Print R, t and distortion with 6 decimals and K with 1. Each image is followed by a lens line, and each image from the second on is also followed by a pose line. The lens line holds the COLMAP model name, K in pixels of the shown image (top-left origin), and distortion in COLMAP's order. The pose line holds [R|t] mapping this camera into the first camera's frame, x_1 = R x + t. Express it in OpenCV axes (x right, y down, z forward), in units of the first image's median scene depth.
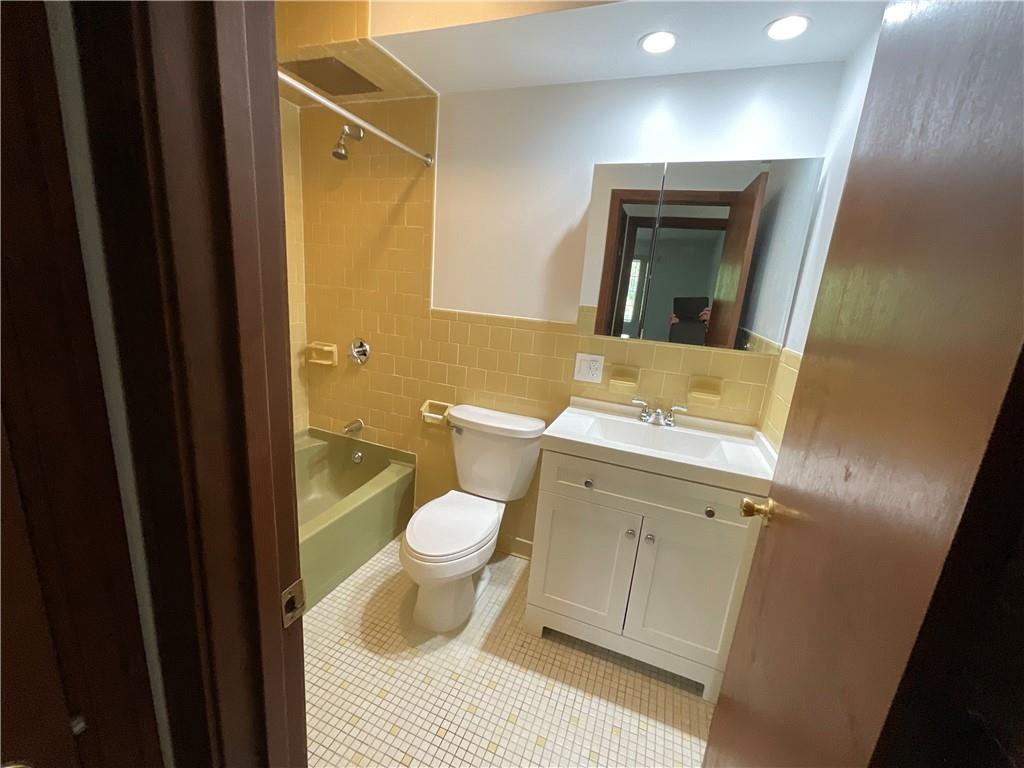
lens RADIAL K [[417.7, 0, 513.0], [0, 417.7, 386.8], [0, 0, 1]] dist [-0.011630, 0.009068]
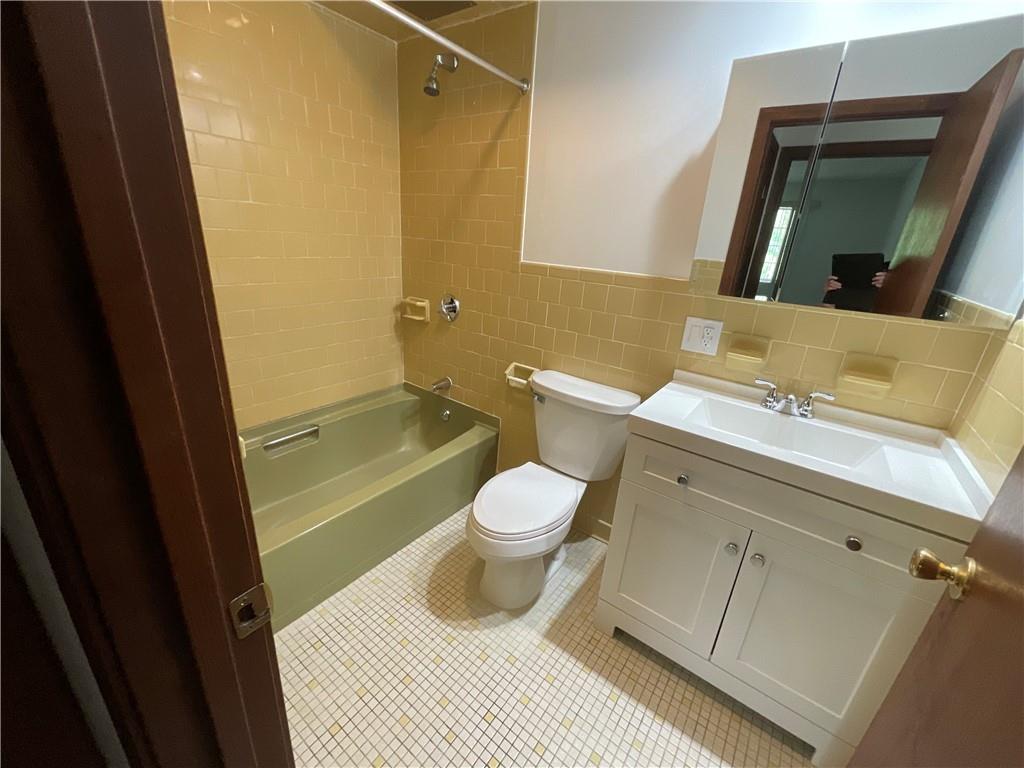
lens RADIAL K [[417.7, 0, 513.0], [0, 417.7, 386.8], [0, 0, 1]] dist [-0.011630, 0.009068]
pose [[0.963083, 0.076478, -0.258114, 0.048652], [-0.051903, 0.993560, 0.100725, -0.010250], [0.264155, -0.083610, 0.960849, 0.122063]]
